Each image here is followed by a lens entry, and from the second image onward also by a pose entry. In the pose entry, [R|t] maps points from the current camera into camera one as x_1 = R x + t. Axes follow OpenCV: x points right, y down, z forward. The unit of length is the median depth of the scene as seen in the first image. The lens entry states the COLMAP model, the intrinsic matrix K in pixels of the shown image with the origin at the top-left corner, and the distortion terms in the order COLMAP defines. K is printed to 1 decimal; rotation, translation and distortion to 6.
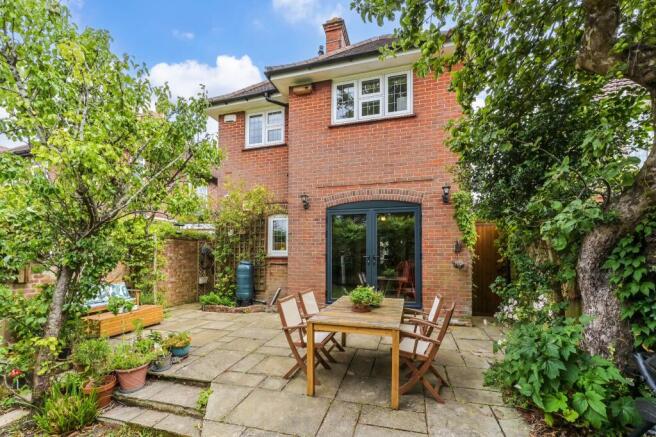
lens RADIAL K [[276.9, 0, 328.6], [0, 276.9, 242.2], [0, 0, 1]] dist [0.012938, -0.000041]
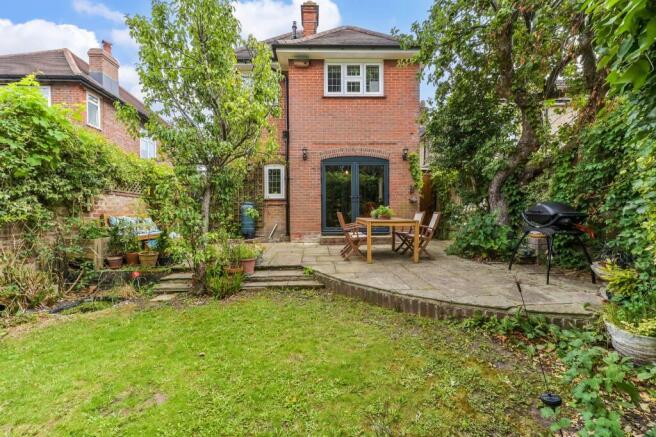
lens RADIAL K [[259.7, 0, 330.5], [0, 259.7, 213.9], [0, 0, 1]] dist [0.015311, 0.000047]
pose [[0.953214, -0.011623, 0.302072, -0.347744], [-0.003968, 0.998693, 0.050952, 0.070595], [-0.302270, -0.049766, 0.951922, -0.204475]]
